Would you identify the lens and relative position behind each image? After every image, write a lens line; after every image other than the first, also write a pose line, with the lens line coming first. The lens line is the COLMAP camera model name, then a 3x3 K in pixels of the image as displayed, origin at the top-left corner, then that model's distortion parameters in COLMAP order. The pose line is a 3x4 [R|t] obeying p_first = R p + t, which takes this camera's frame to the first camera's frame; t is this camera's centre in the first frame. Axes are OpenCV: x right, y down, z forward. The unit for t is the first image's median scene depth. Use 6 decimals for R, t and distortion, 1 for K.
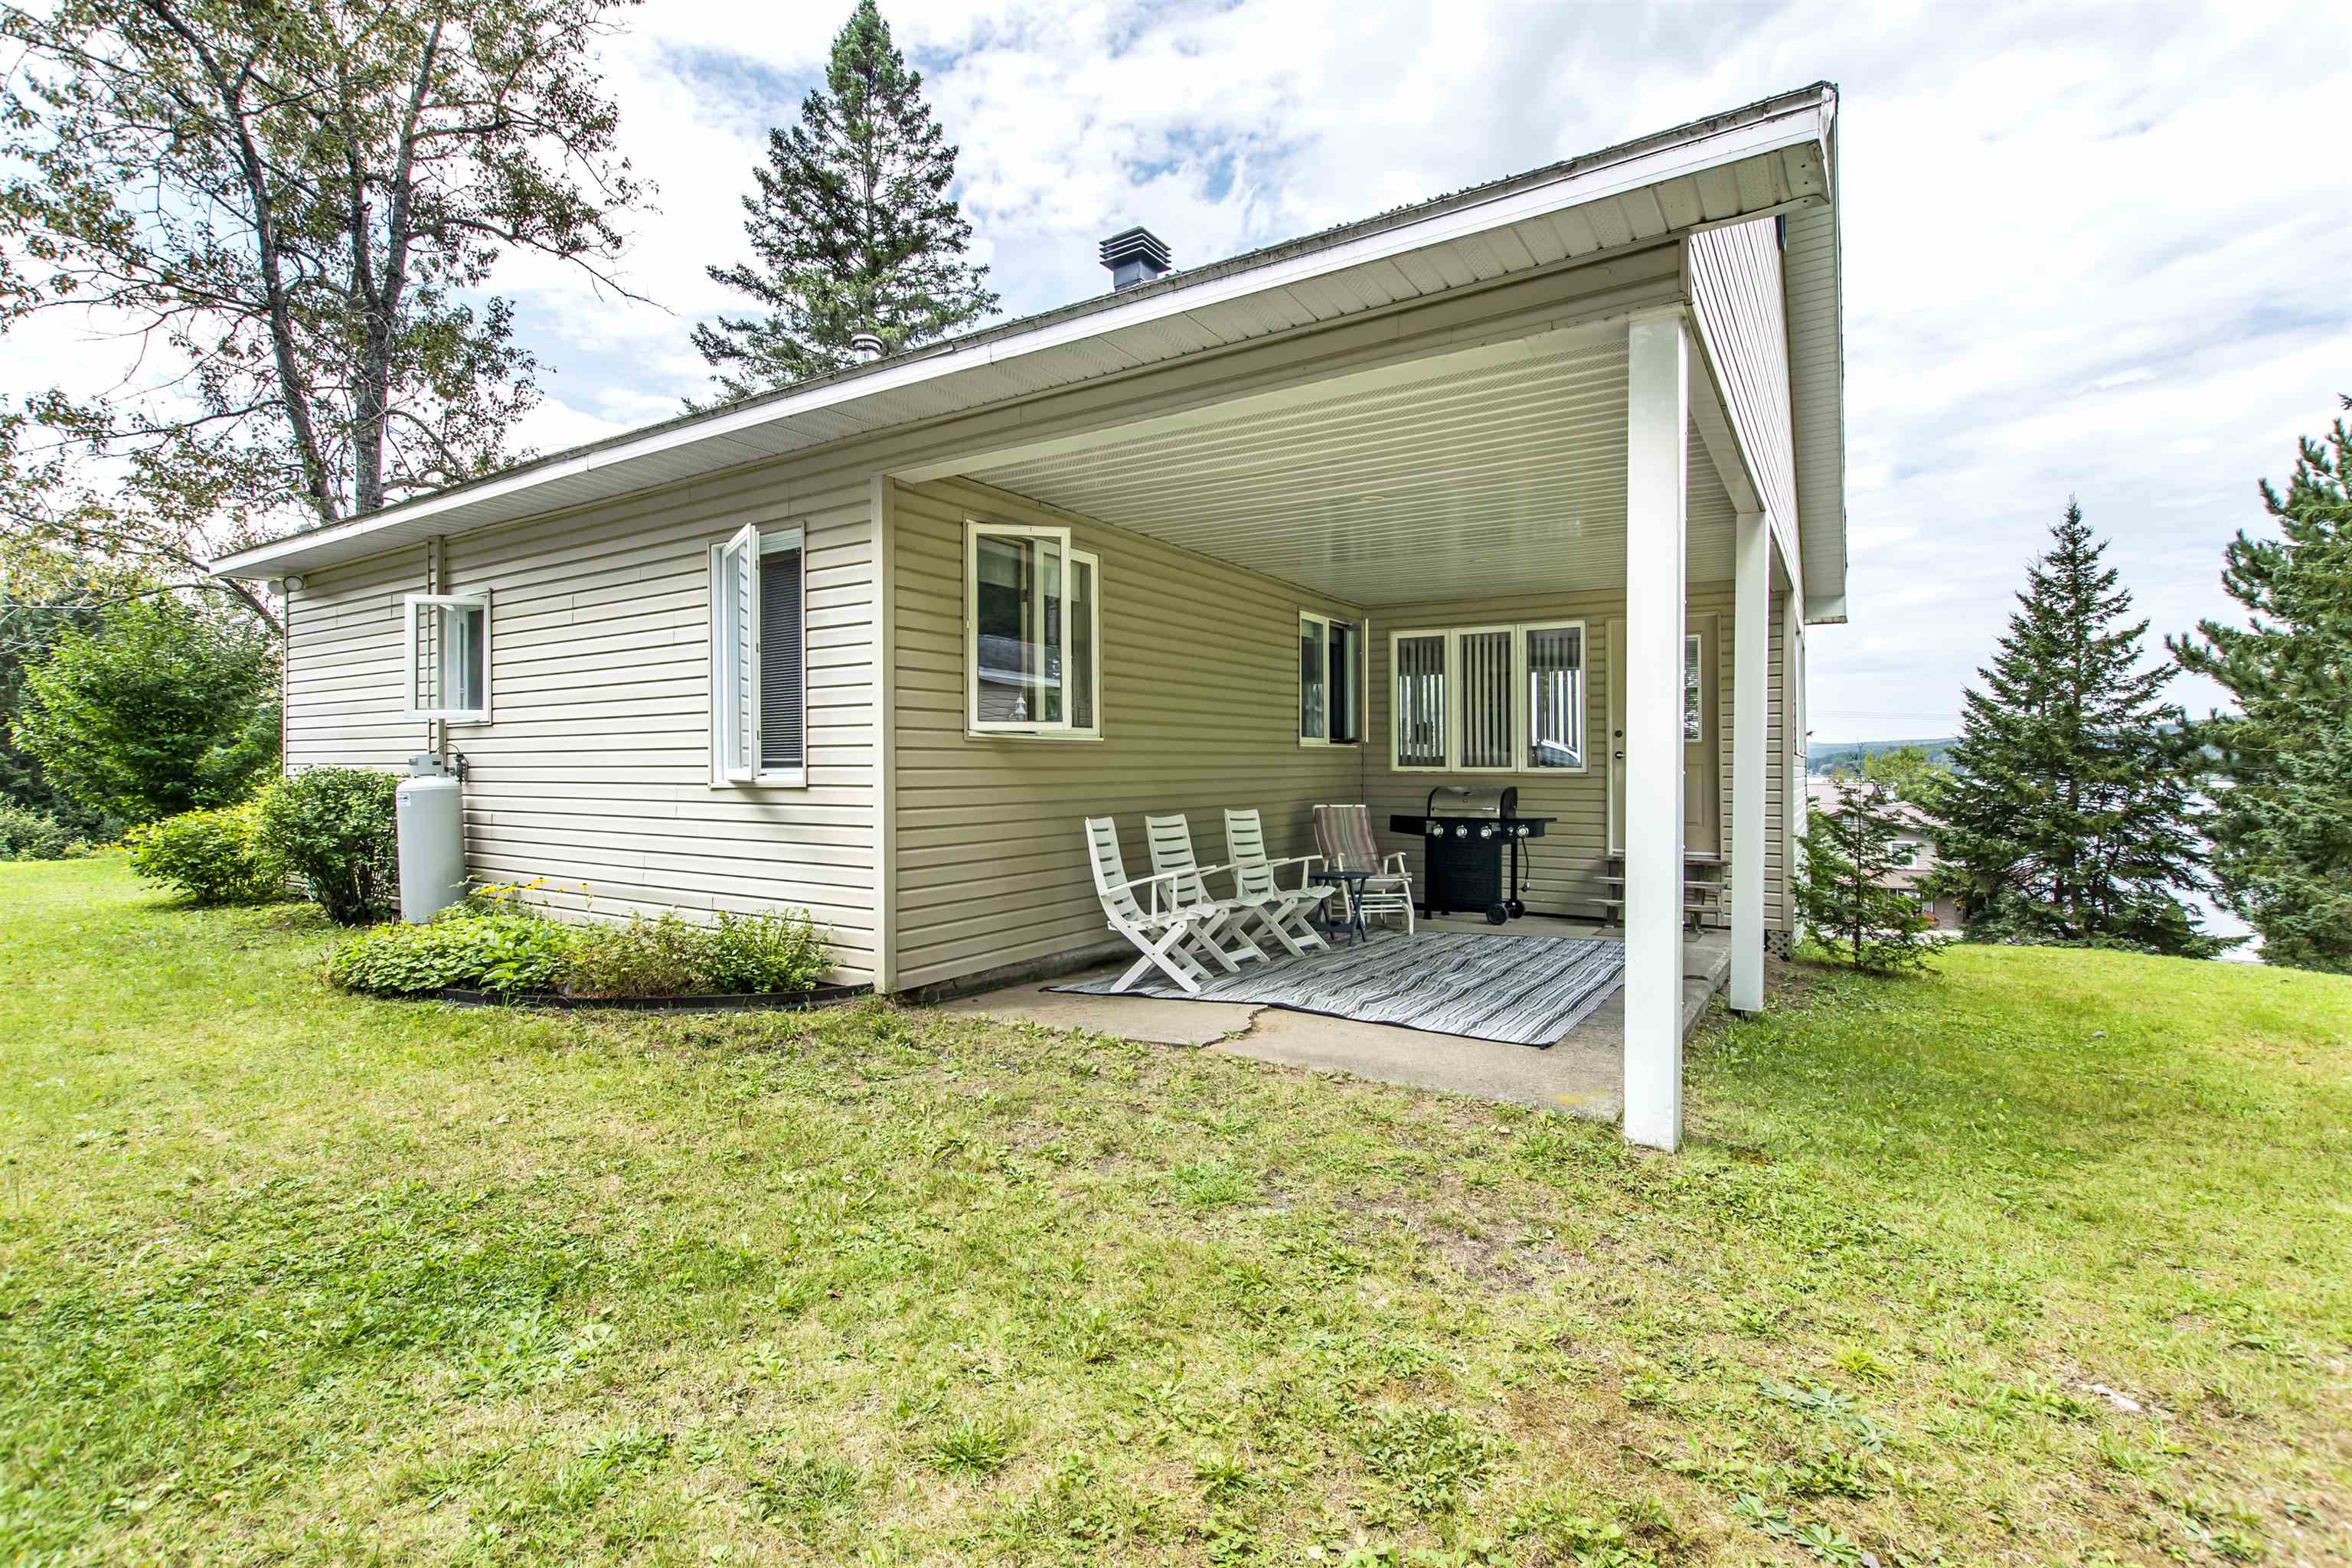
lens RADIAL K [[1024.4, 0, 1190.0], [0, 1024.4, 778.0], [0, 0, 1]] dist [0.001548, 0.000063]
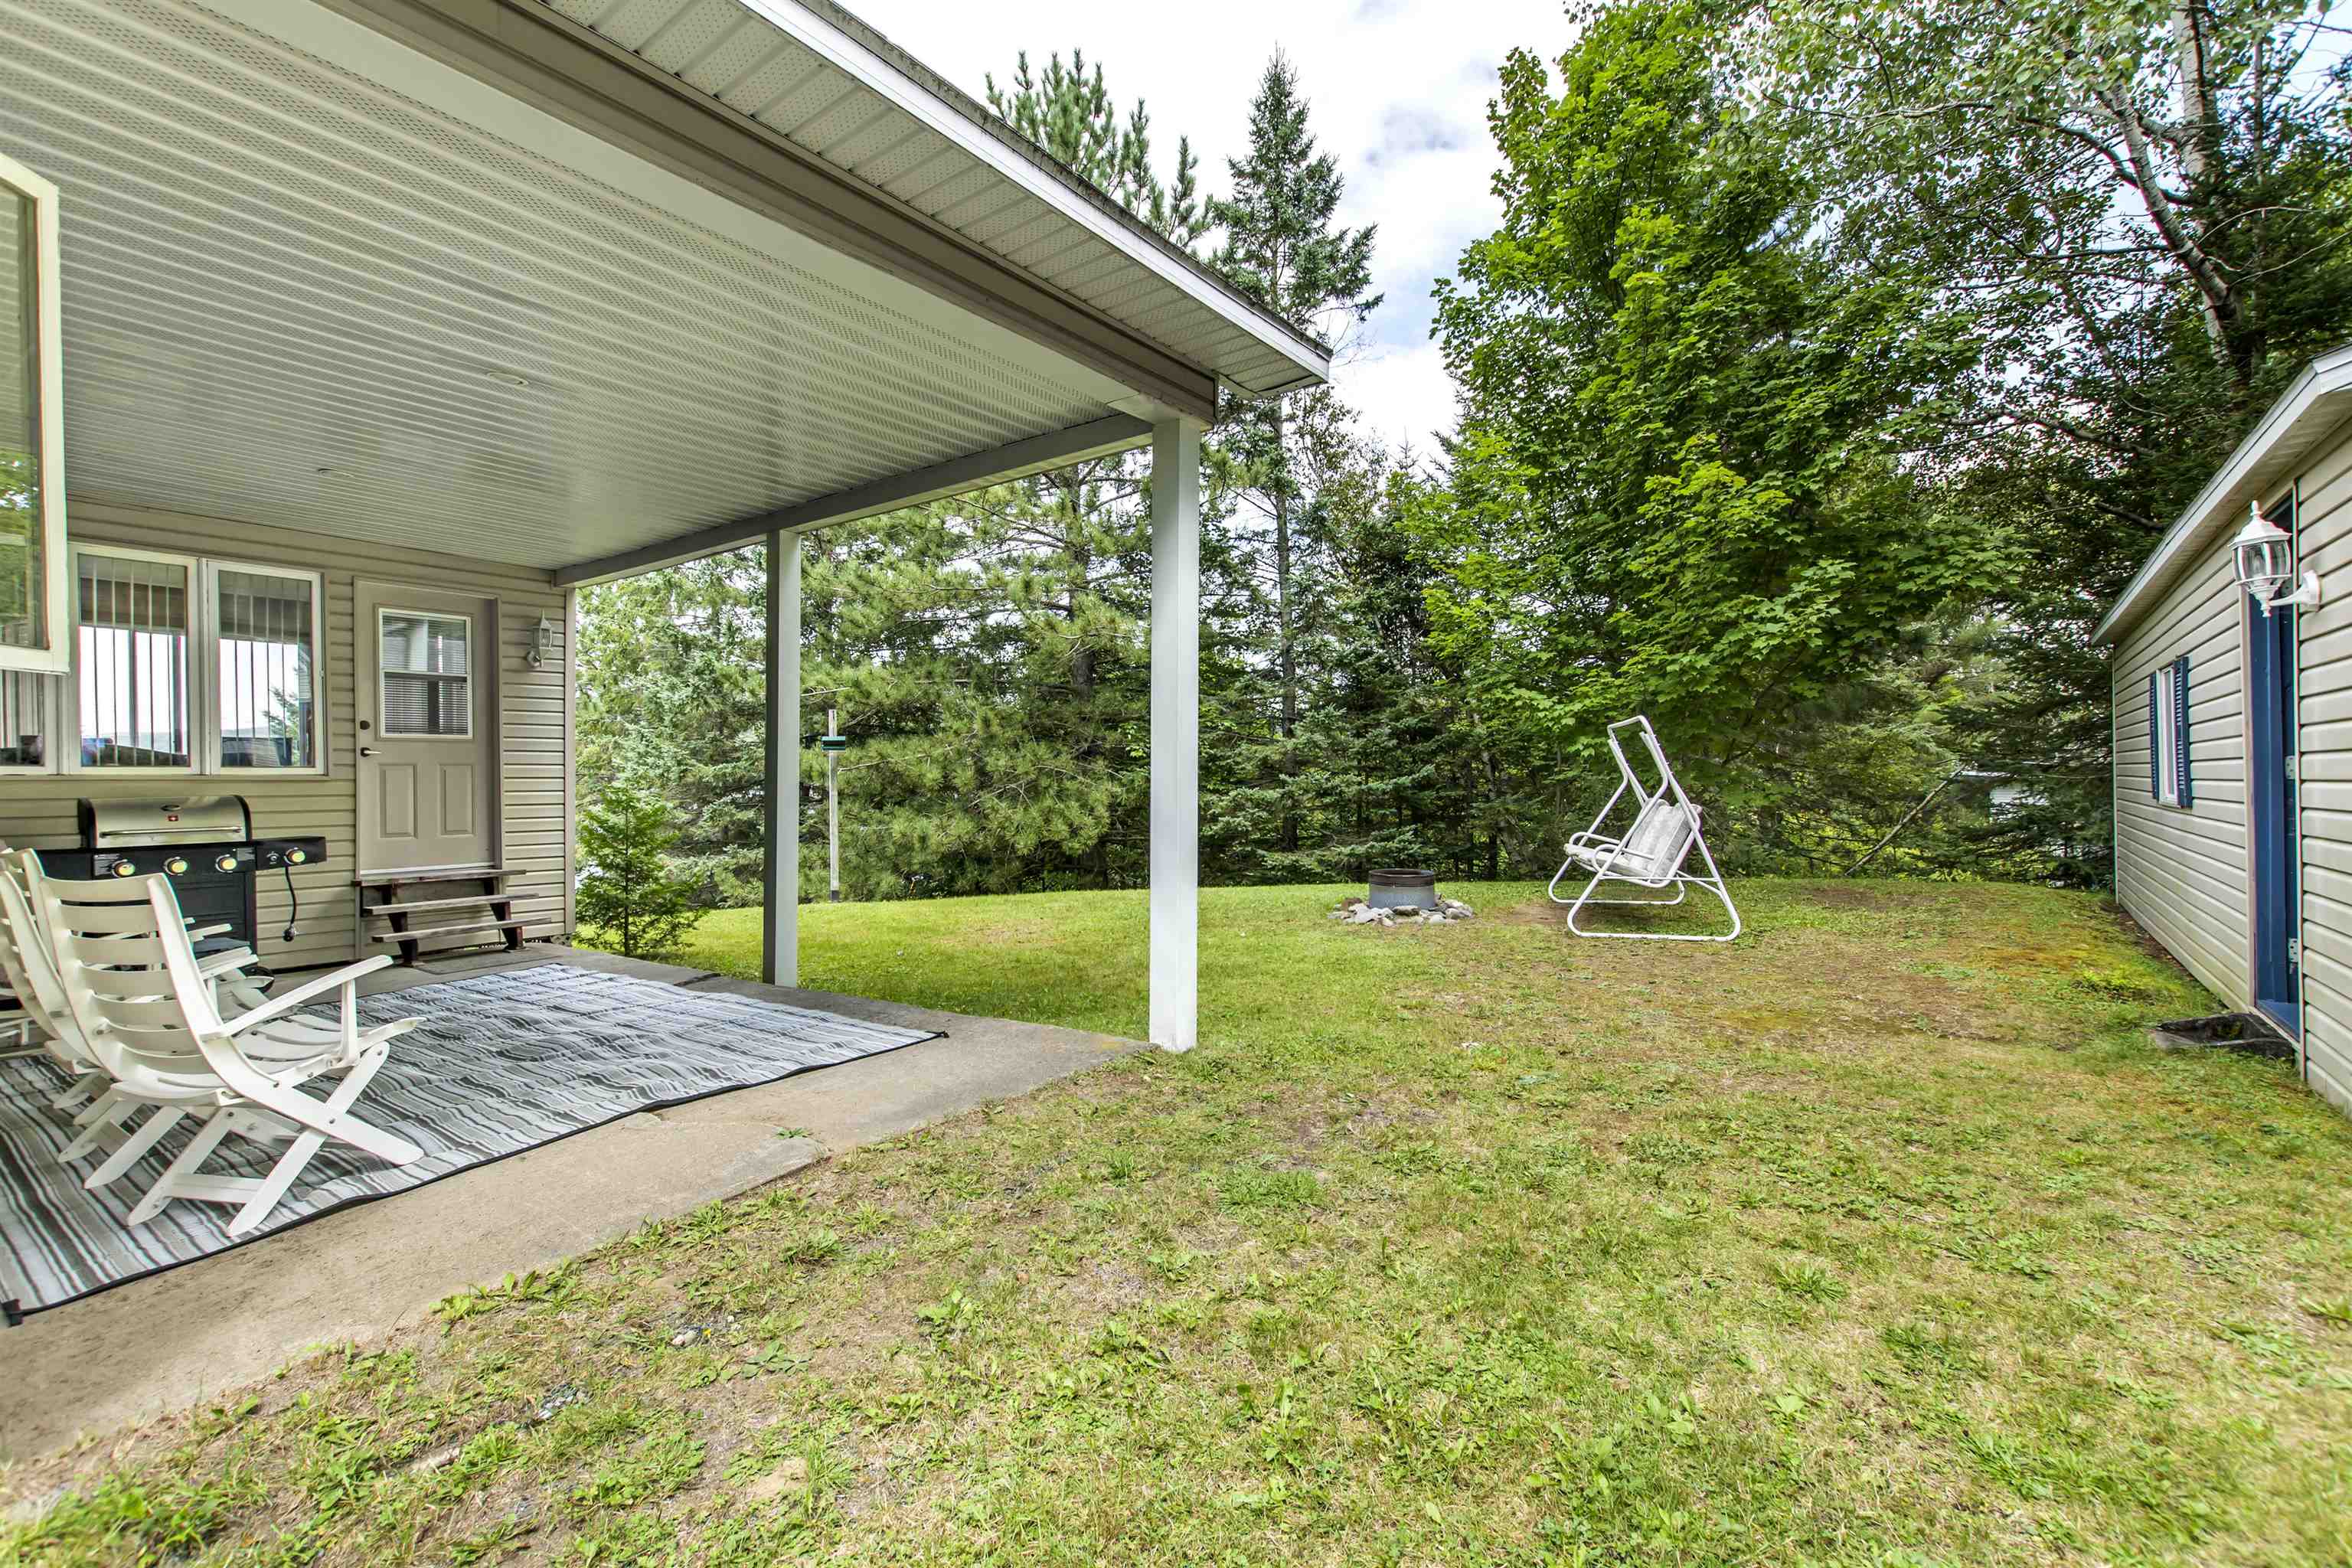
lens RADIAL K [[1024.4, 0, 1190.0], [0, 1024.4, 778.0], [0, 0, 1]] dist [0.001548, 0.000063]
pose [[0.075346, 0.000271, 0.997157, -0.665355], [0.015914, 0.999872, -0.001474, 0.020546], [-0.997030, 0.015980, 0.075332, 0.734839]]
